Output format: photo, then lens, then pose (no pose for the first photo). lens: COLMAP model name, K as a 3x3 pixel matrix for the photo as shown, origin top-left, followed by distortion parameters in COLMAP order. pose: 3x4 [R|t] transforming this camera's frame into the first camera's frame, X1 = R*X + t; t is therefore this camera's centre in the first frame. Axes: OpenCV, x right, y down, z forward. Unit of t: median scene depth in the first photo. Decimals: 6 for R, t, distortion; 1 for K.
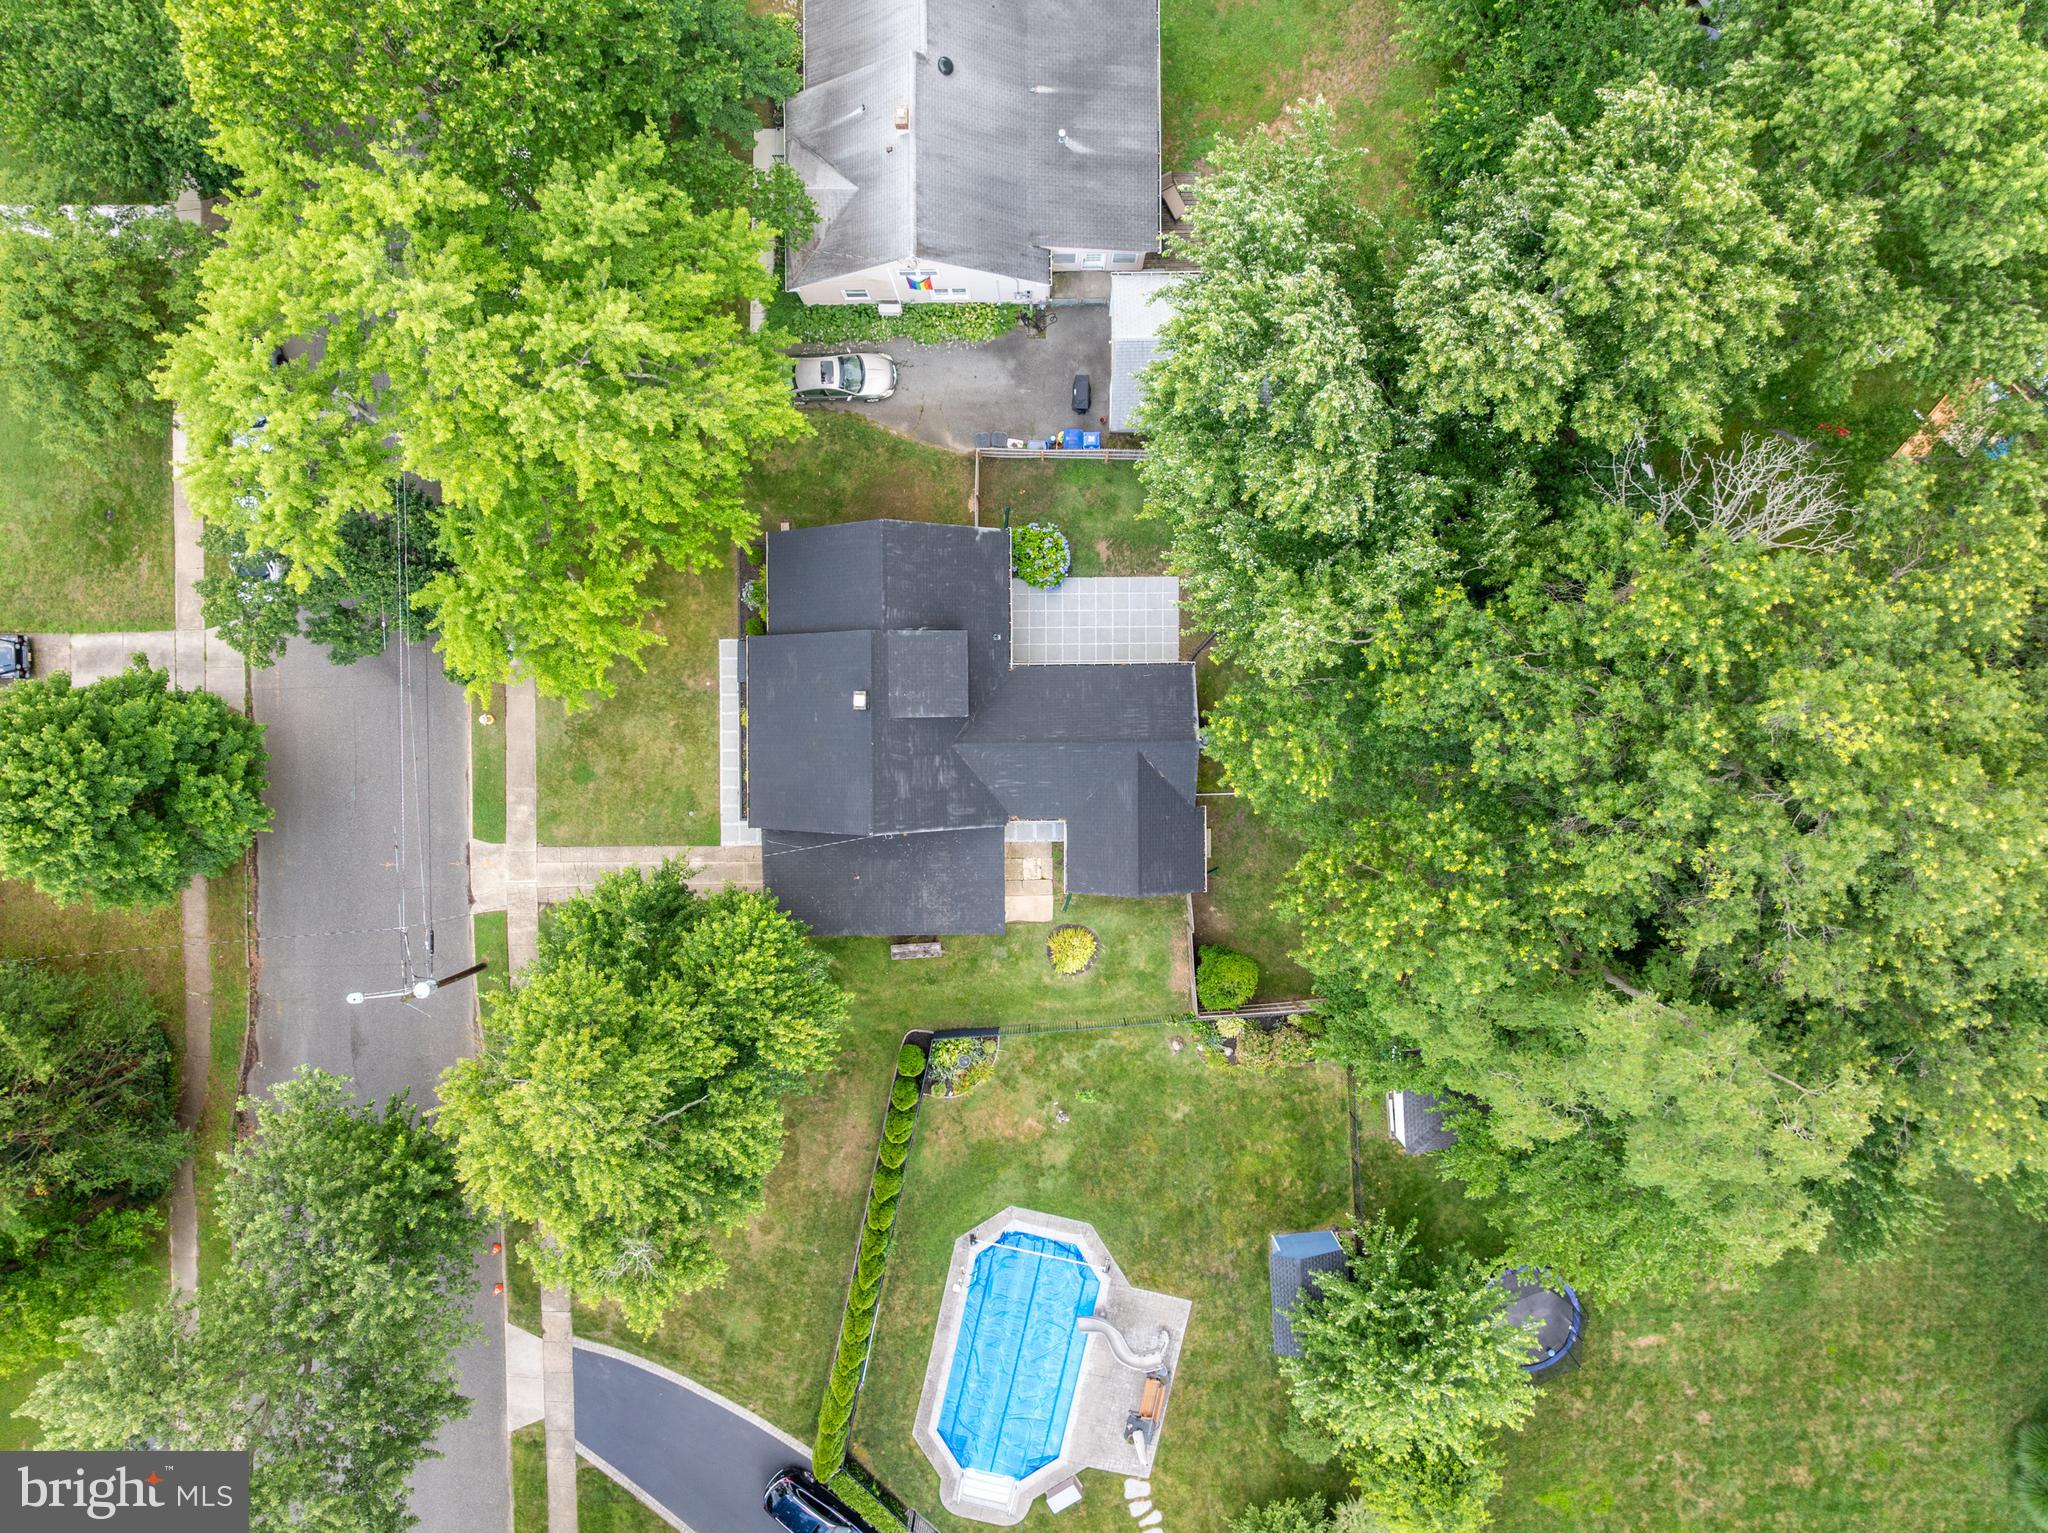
lens RADIAL K [[1405.7, 0, 1024.0], [0, 1405.7, 766.5], [0, 0, 1]] dist [-0.057810, 0.025294]
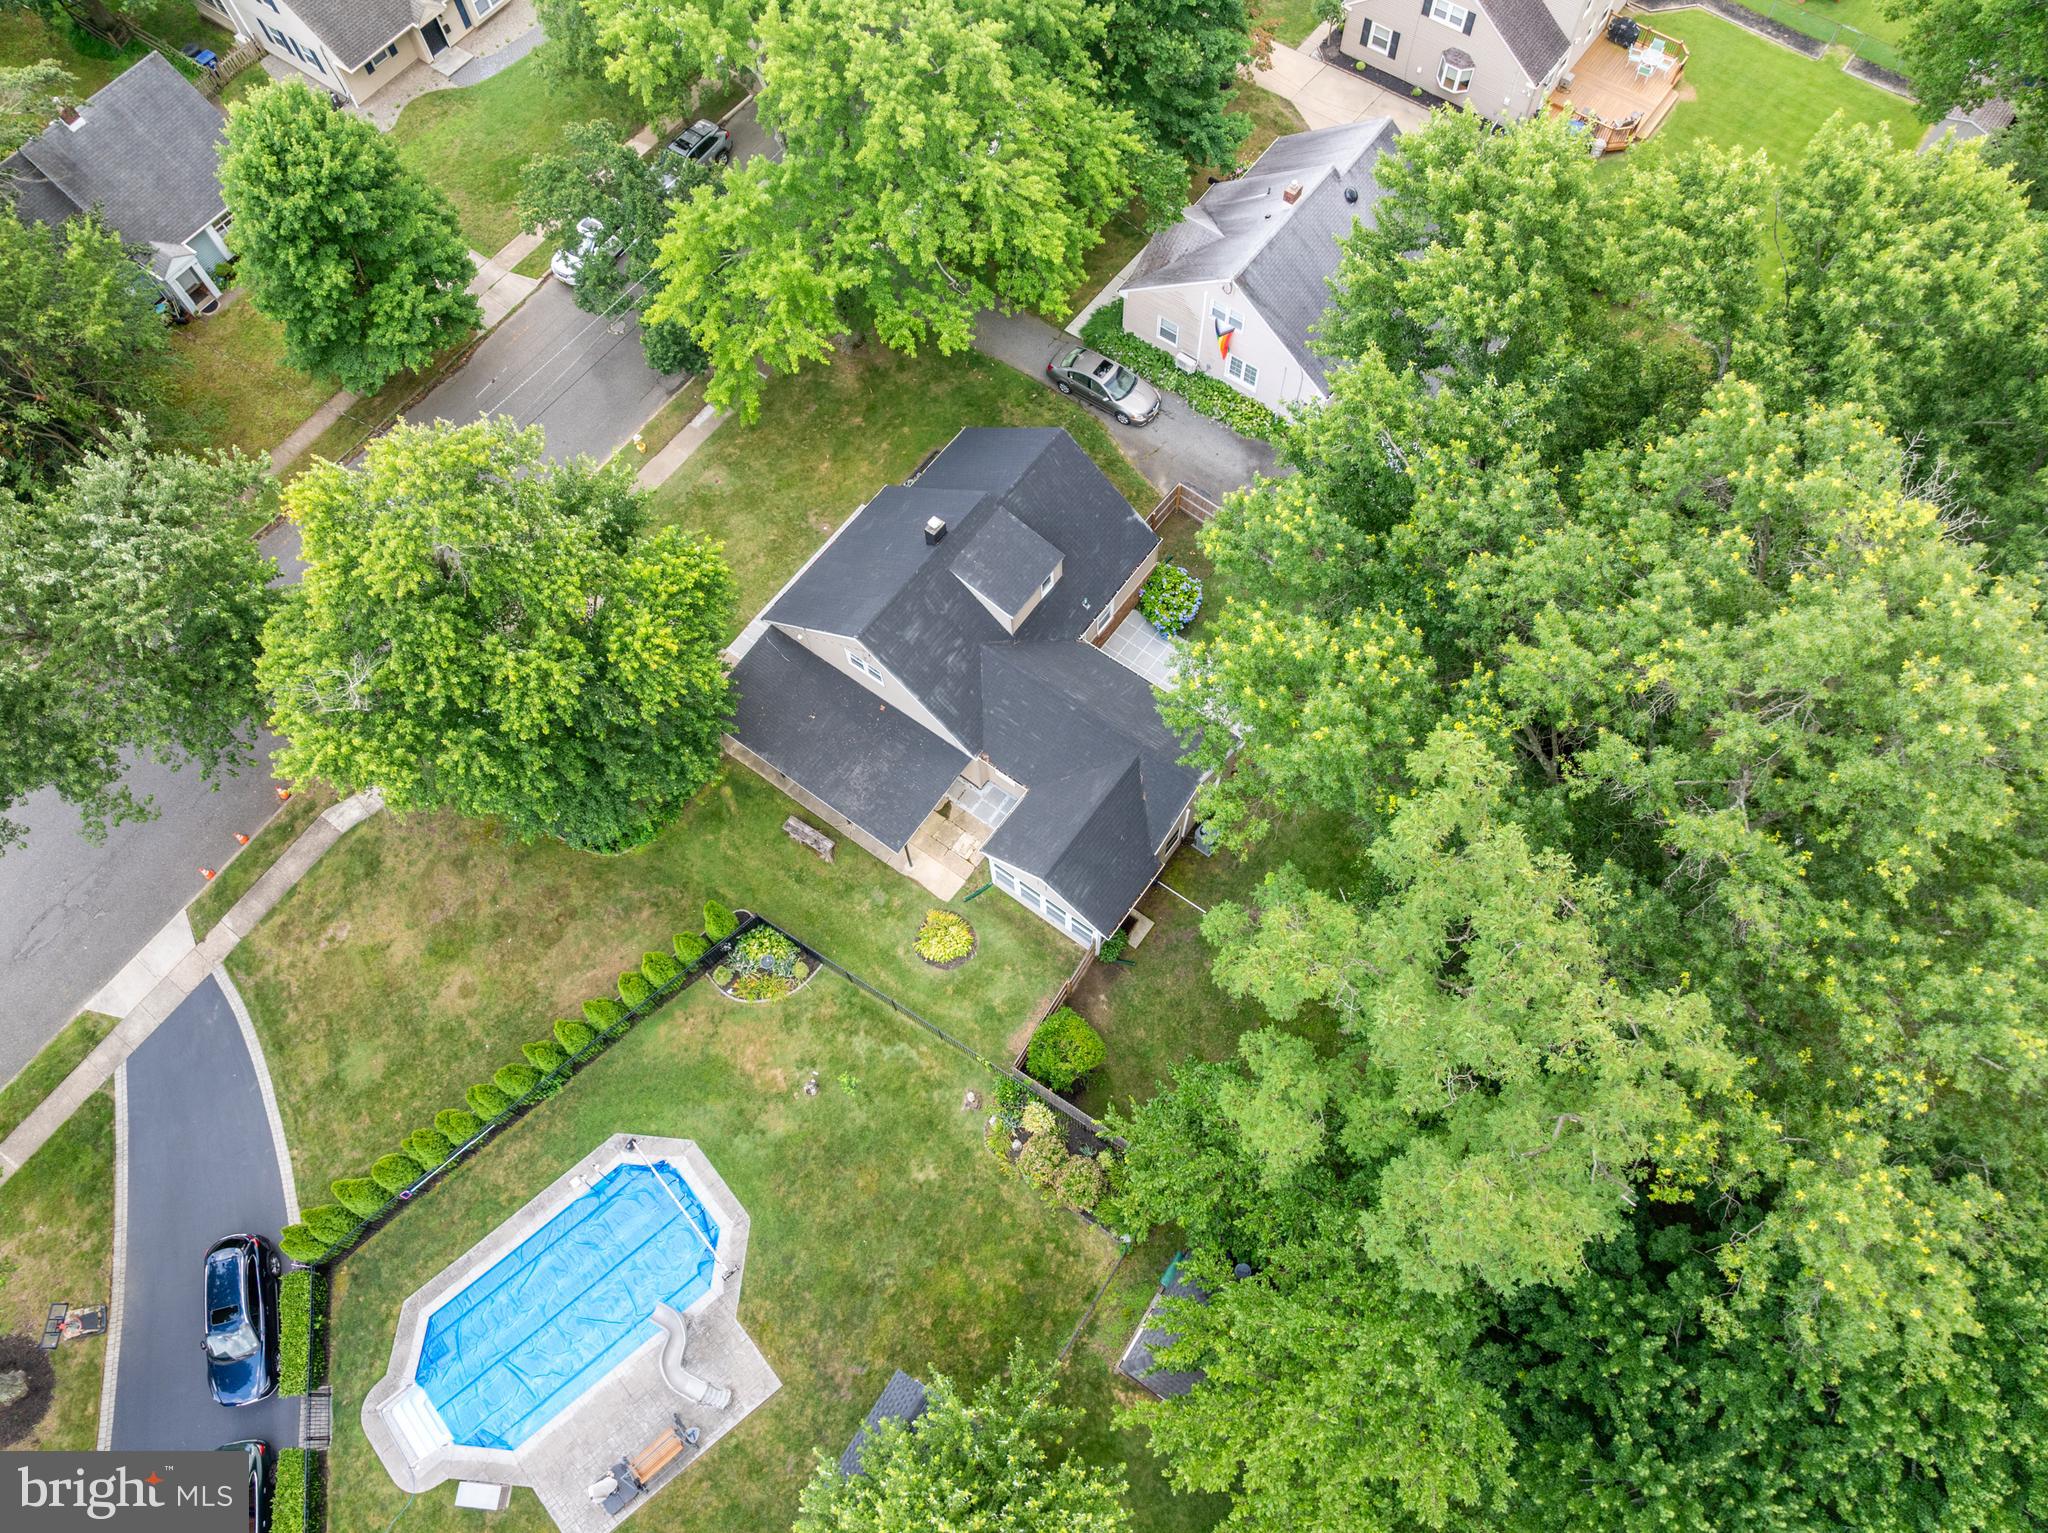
lens RADIAL K [[1405.7, 0, 1024.0], [0, 1405.7, 766.5], [0, 0, 1]] dist [-0.057810, 0.025294]
pose [[0.797030, 0.549946, -0.249606, 0.231755], [-0.603910, 0.721604, -0.338496, 0.317257], [-0.006038, 0.420531, 0.907258, 0.158474]]
